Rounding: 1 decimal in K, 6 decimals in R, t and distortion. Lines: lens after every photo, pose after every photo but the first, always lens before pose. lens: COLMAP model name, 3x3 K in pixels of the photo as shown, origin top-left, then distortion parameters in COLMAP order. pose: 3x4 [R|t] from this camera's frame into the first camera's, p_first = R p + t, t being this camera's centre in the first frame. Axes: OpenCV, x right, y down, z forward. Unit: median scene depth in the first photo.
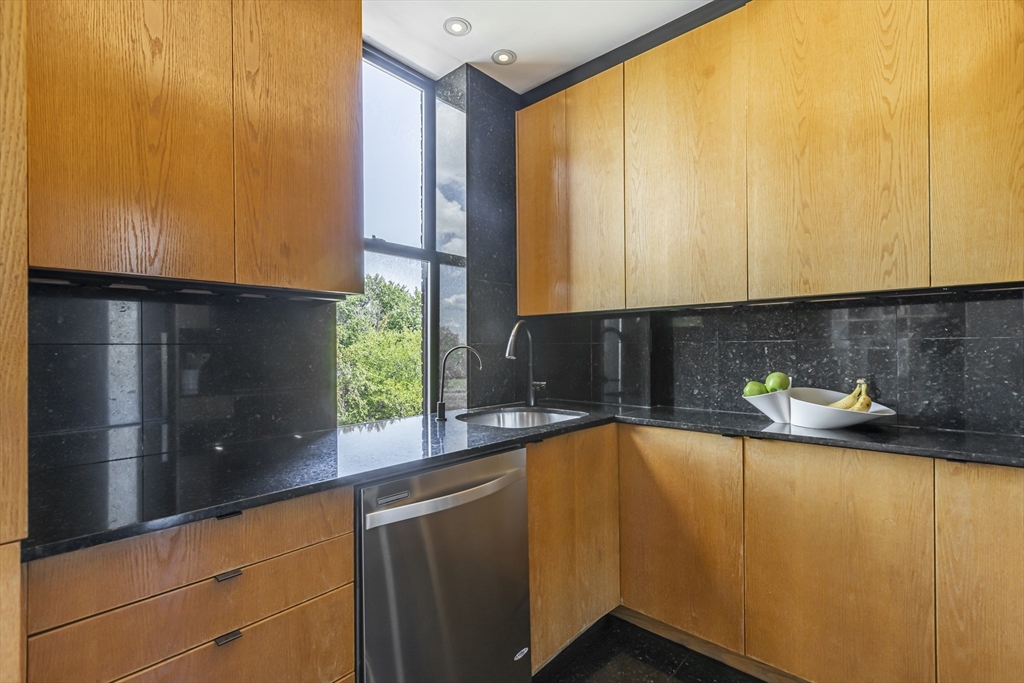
lens RADIAL K [[463.8, 0, 509.8], [0, 463.8, 344.8], [0, 0, 1]] dist [0.002443, -0.000496]
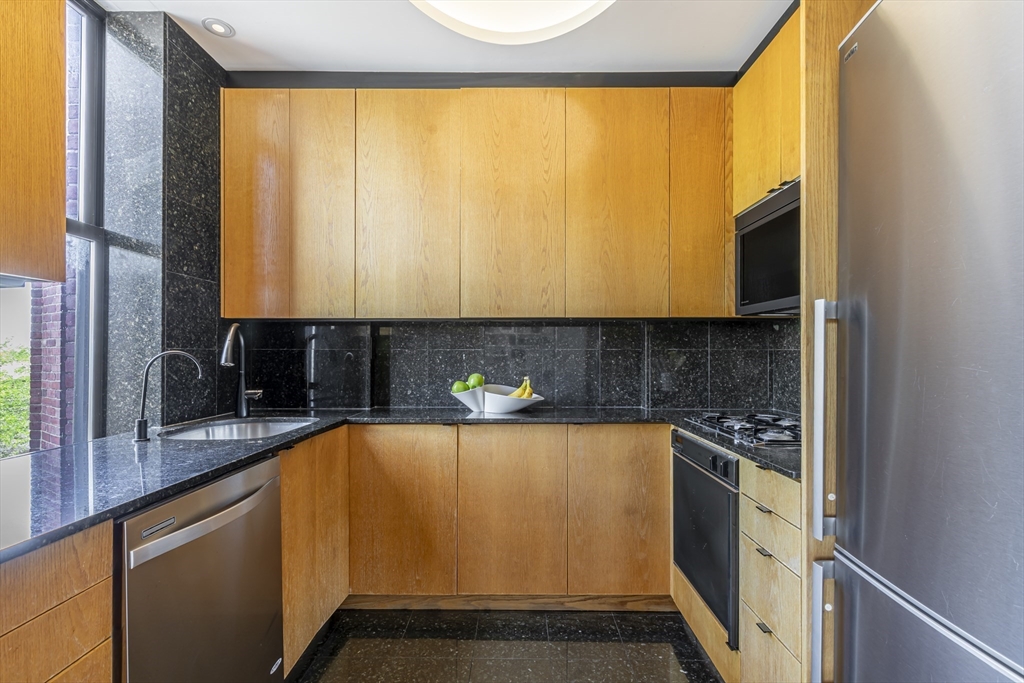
lens RADIAL K [[463.8, 0, 516.4], [0, 463.8, 348.4], [0, 0, 1]] dist [0.002443, -0.000496]
pose [[0.743929, 0.014428, 0.668103, -0.213695], [-0.010428, 0.999896, -0.009981, -0.000179], [-0.668177, 0.000458, 0.744002, -0.056452]]
